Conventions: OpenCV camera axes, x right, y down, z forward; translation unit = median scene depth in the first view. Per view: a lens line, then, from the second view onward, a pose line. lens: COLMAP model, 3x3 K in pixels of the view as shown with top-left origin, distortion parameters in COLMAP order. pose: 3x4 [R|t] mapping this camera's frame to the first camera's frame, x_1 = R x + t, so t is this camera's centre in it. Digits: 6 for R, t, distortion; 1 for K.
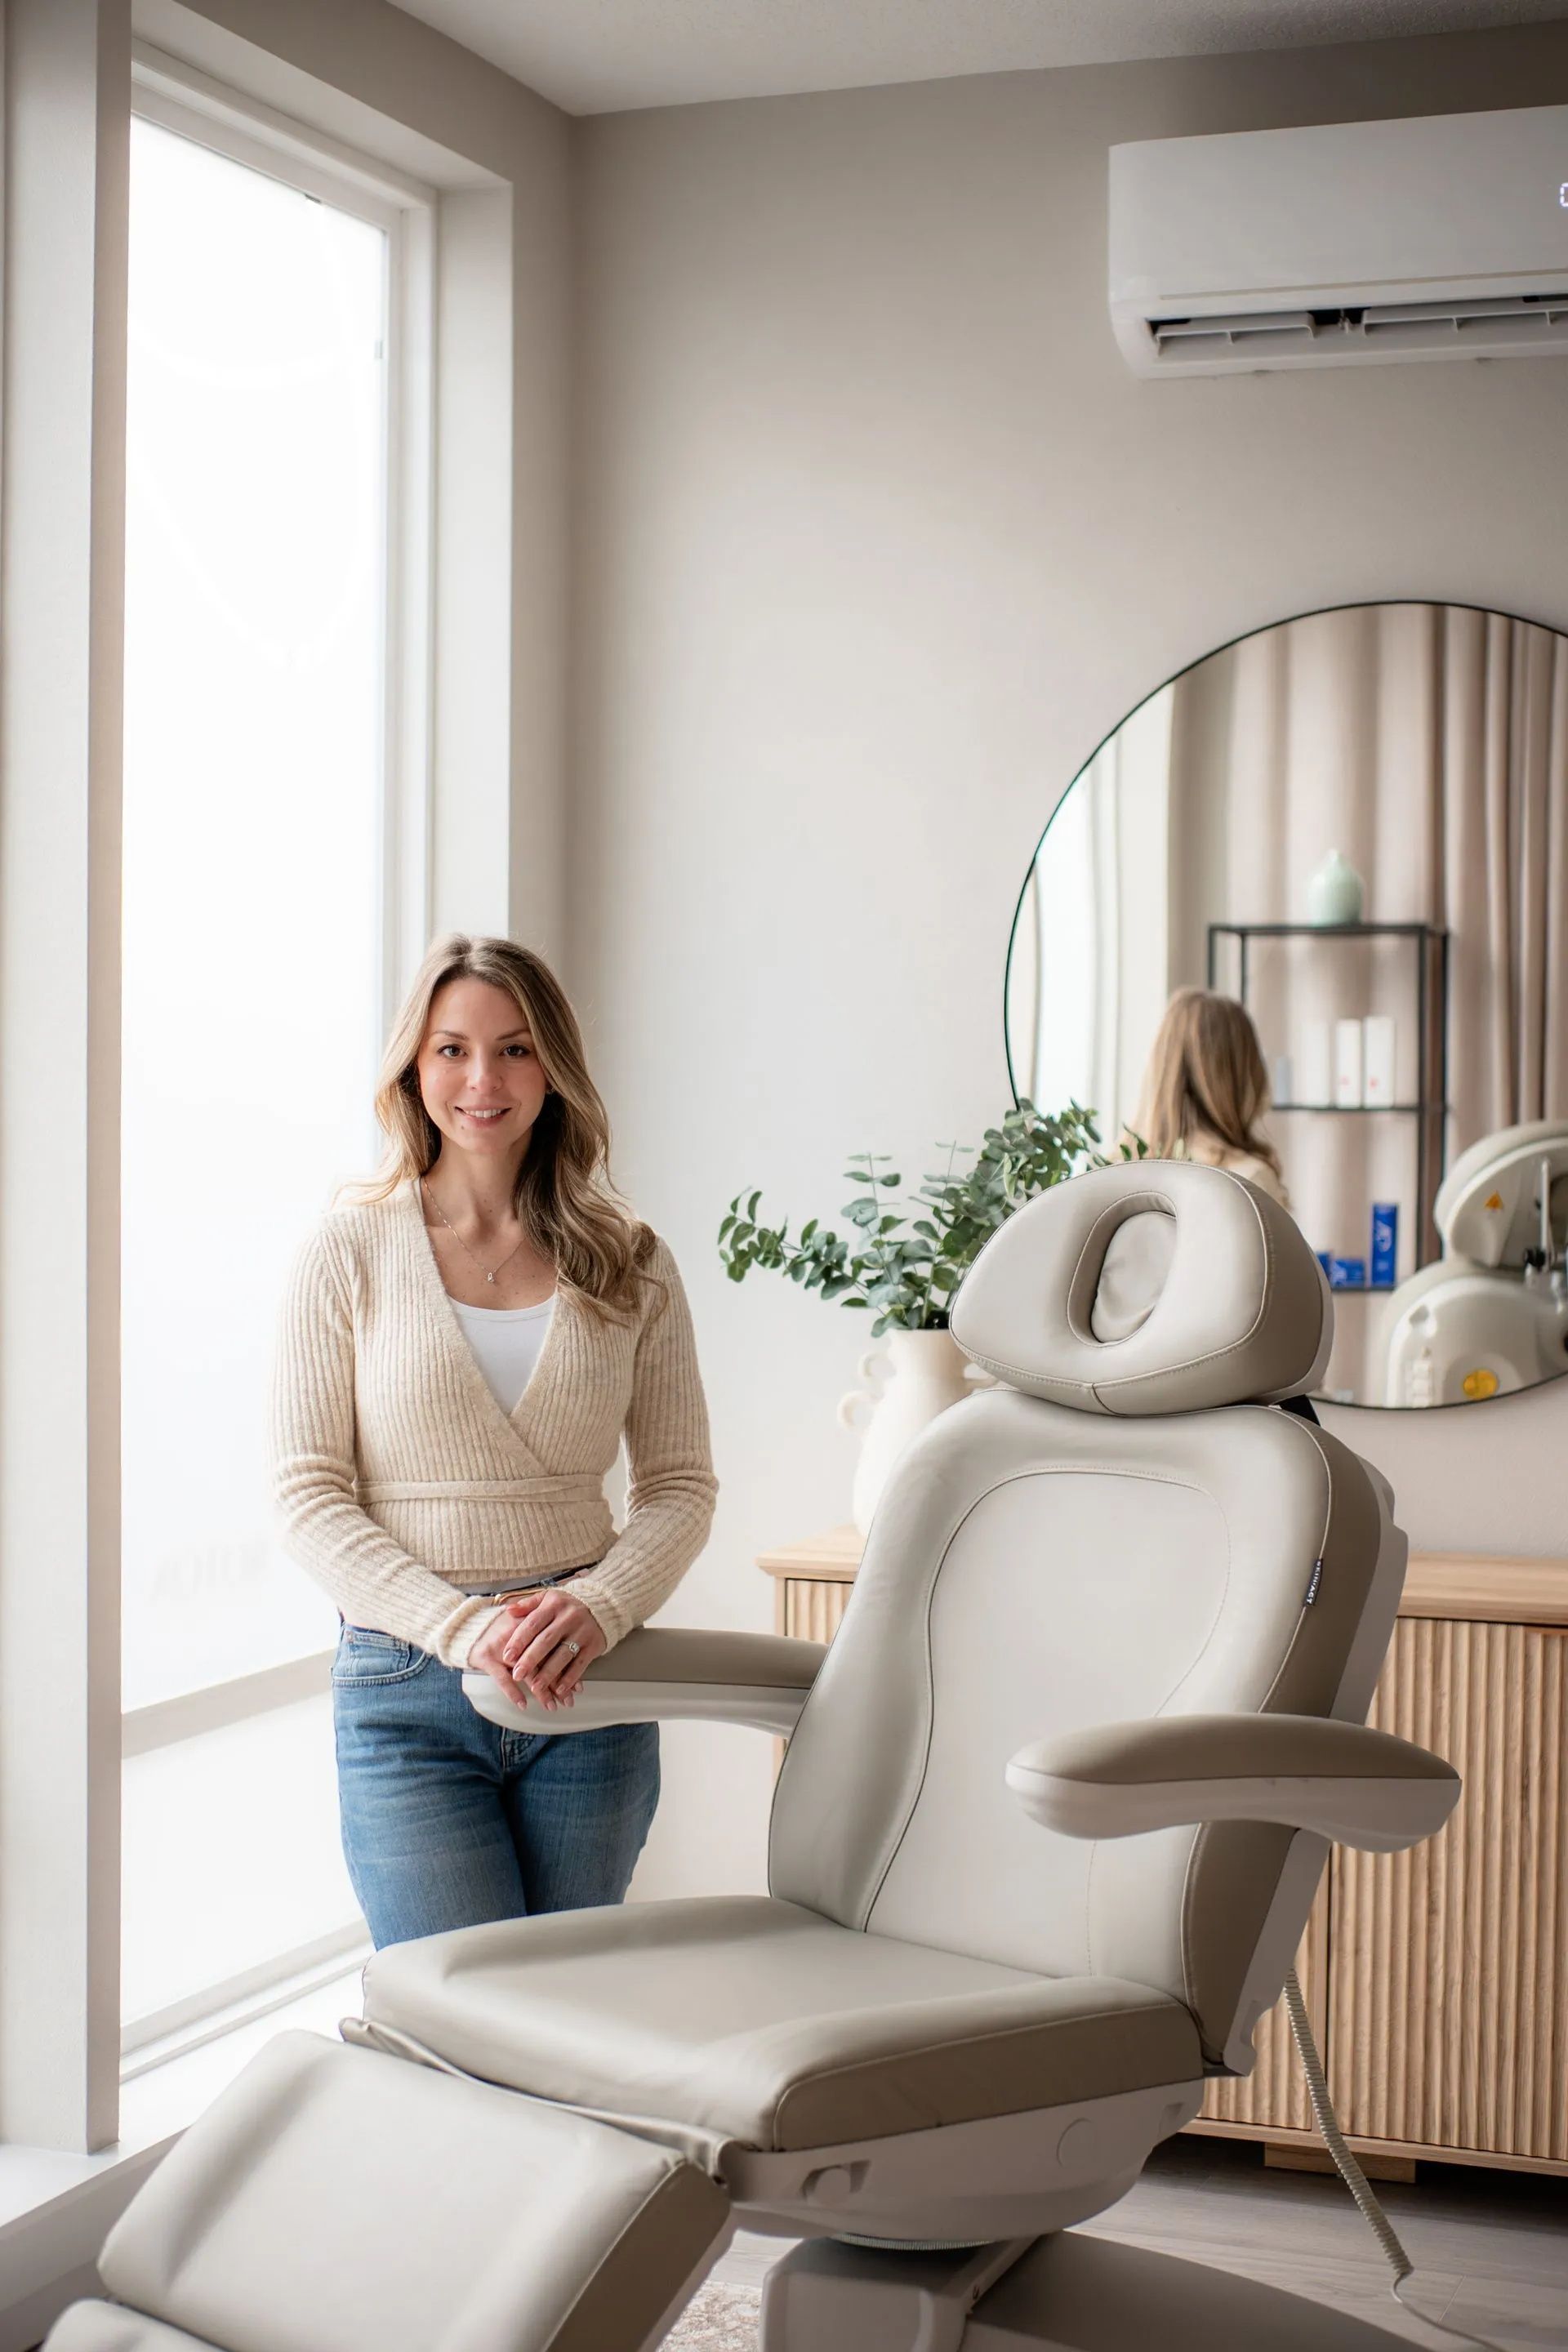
lens RADIAL K [[3552.9, 0, 784.0], [0, 3552.9, 1176.0], [0, 0, 1]] dist [-0.102177, 0.127133]
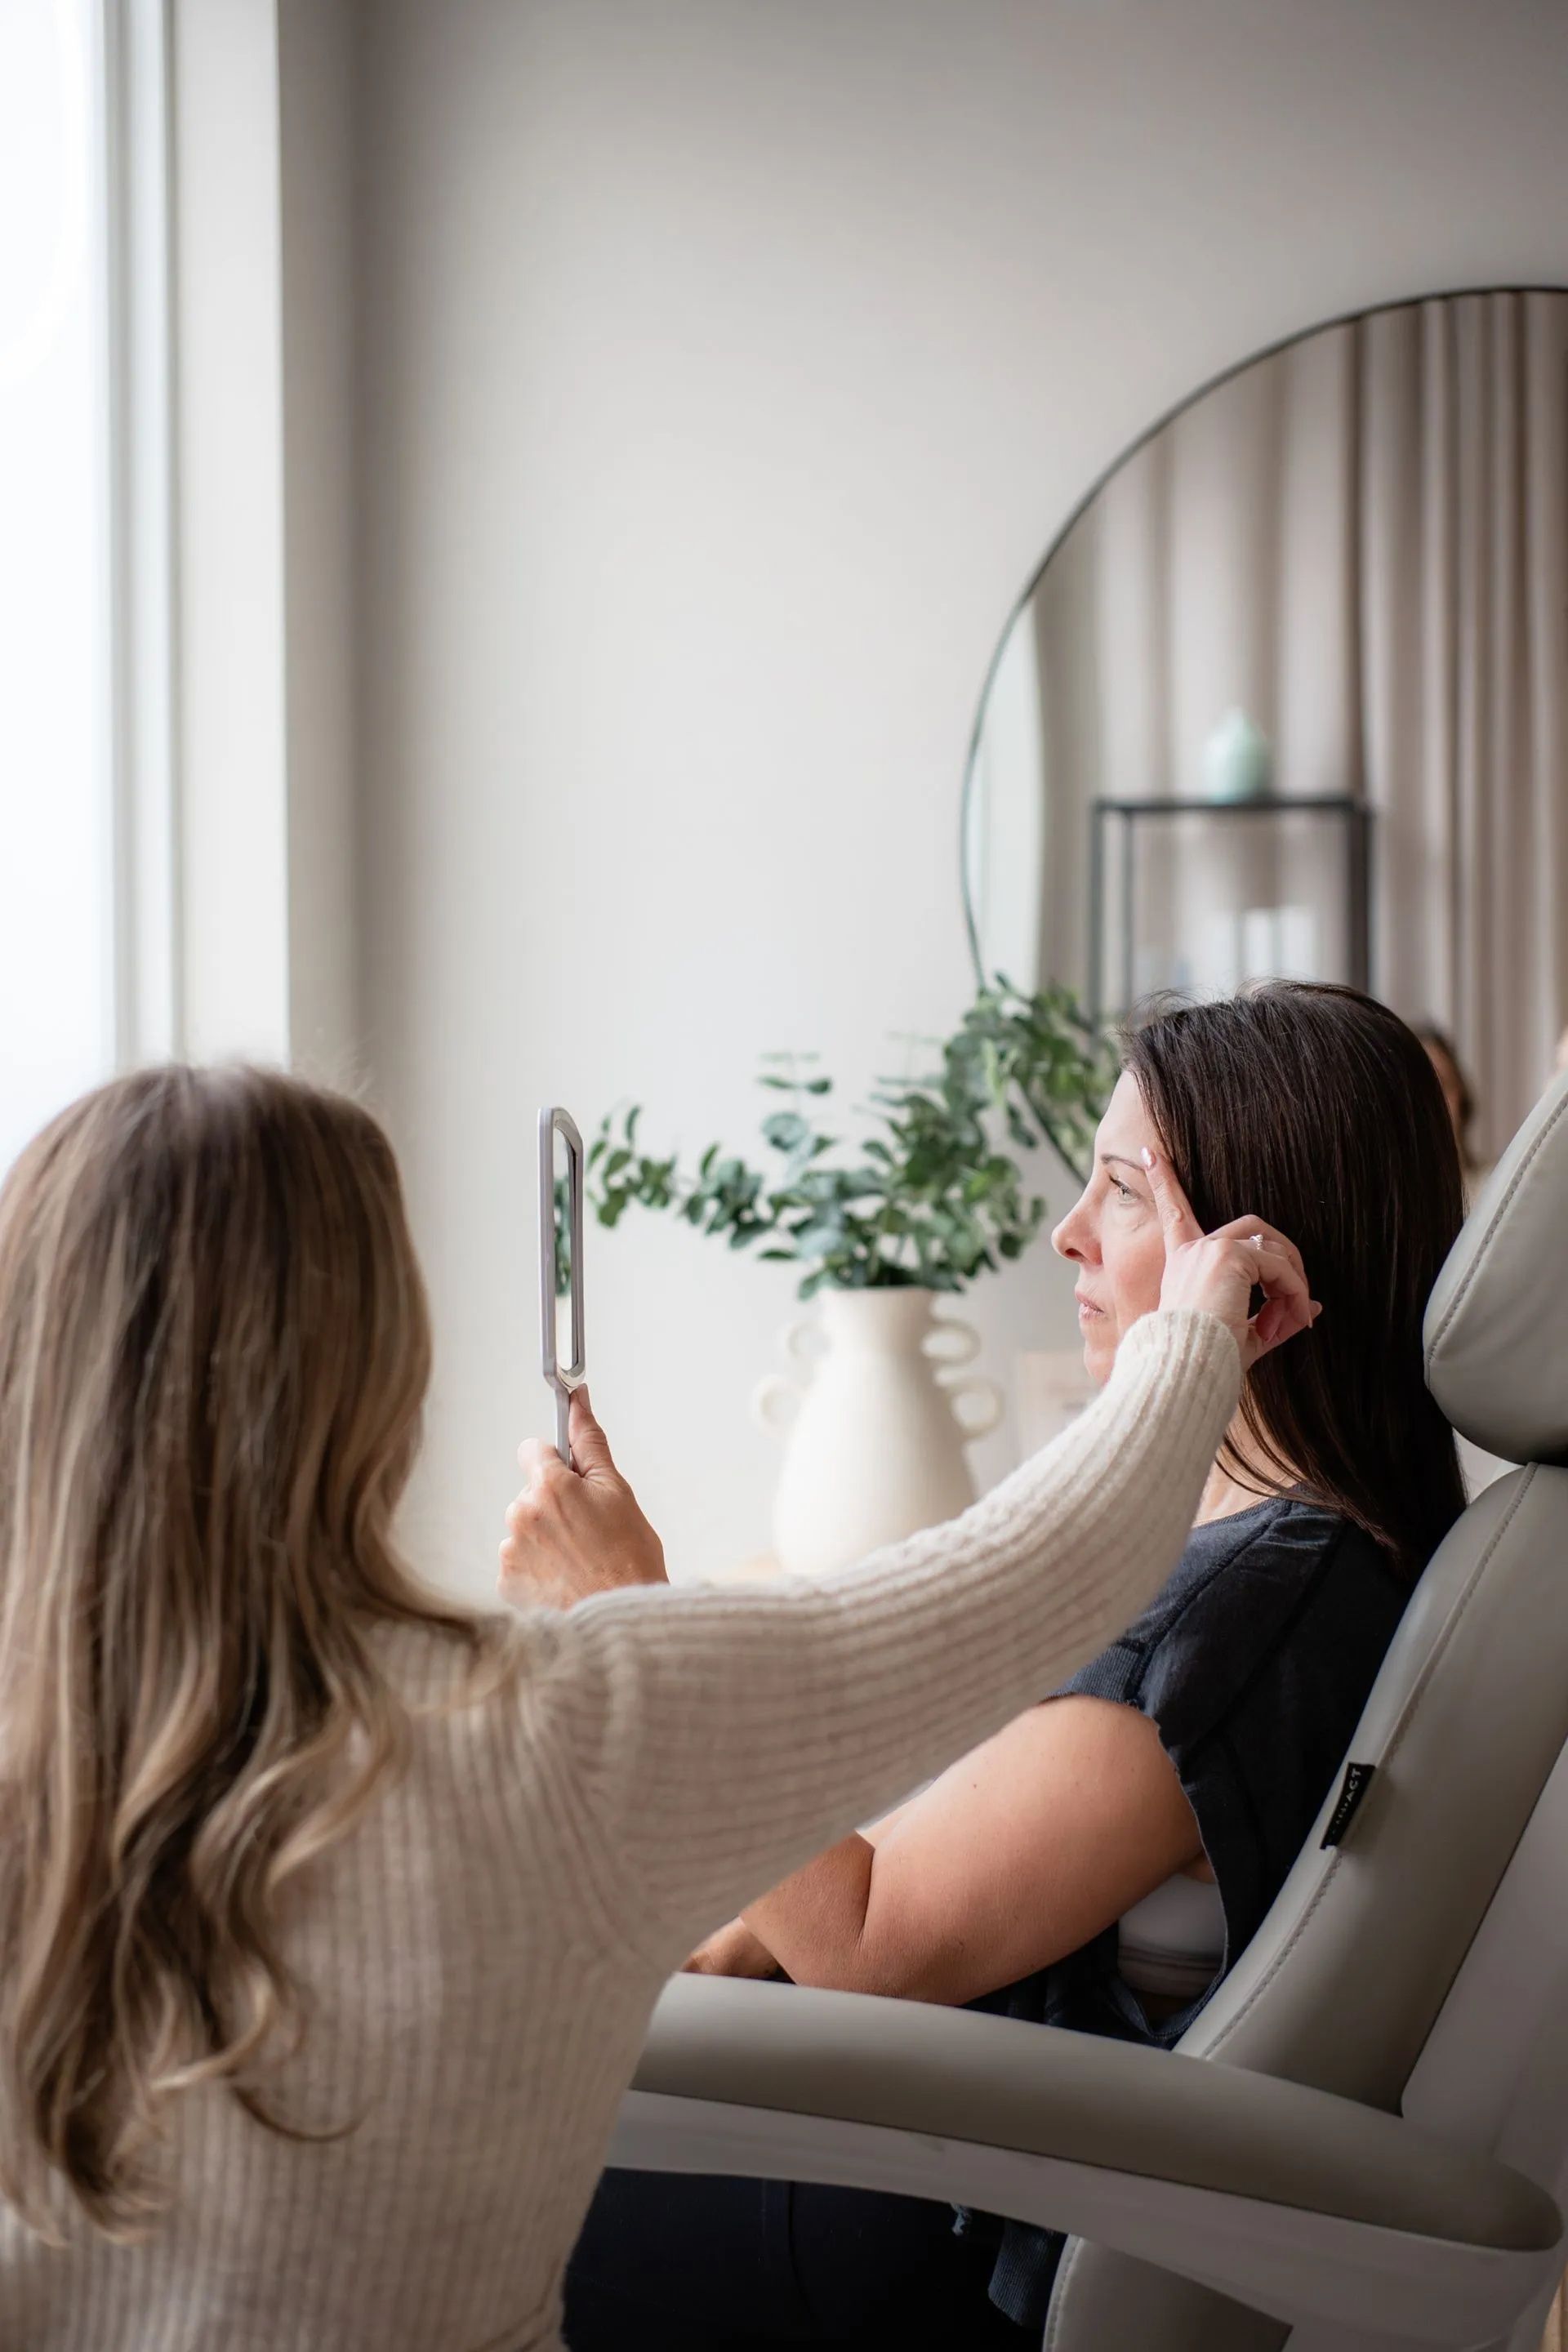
lens RADIAL K [[3552.9, 0, 784.0], [0, 3552.9, 1176.0], [0, 0, 1]] dist [-0.102177, 0.127133]
pose [[0.995942, -0.018966, 0.087973, -0.043357], [0.018266, 0.999795, 0.008755, 0.013427], [-0.088121, -0.007112, 0.996084, 0.276986]]
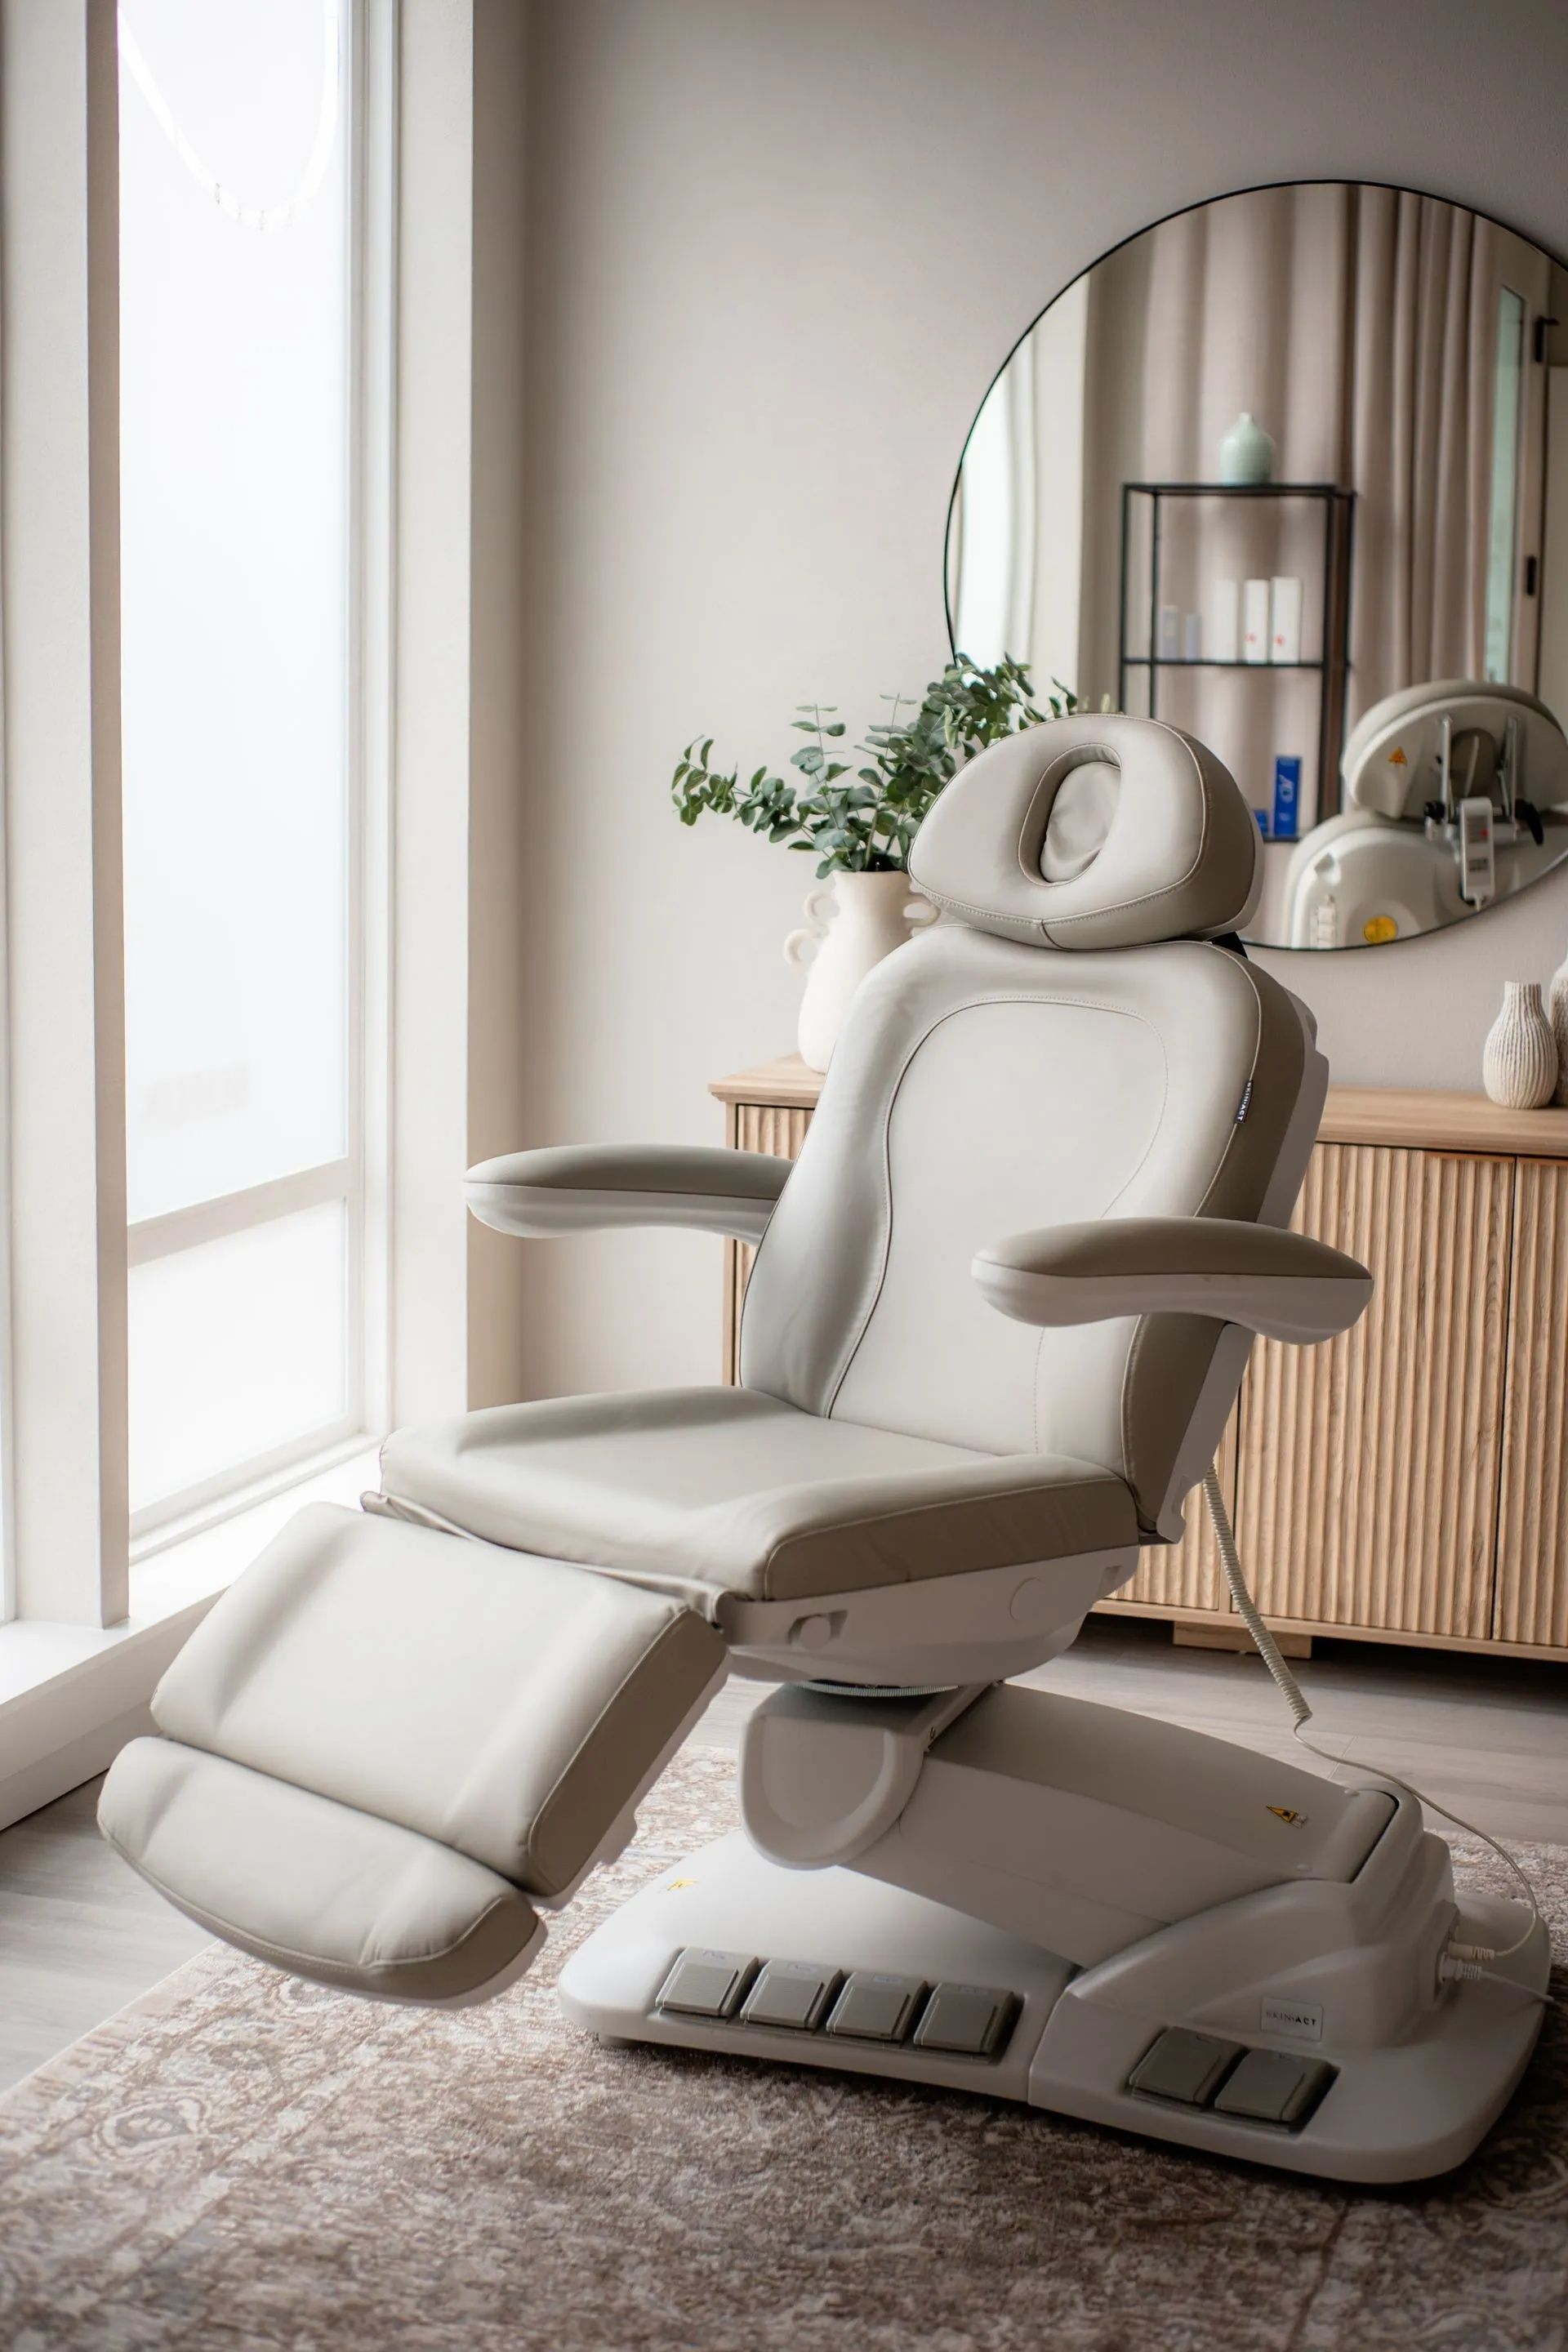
lens RADIAL K [[3552.9, 0, 784.0], [0, 3552.9, 1176.0], [0, 0, 1]] dist [-0.102177, 0.127133]
pose [[0.999363, 0.003624, 0.035506, -0.023041], [-0.008077, 0.991985, 0.126095, -0.000150], [-0.034765, -0.126301, 0.991383, -0.064039]]
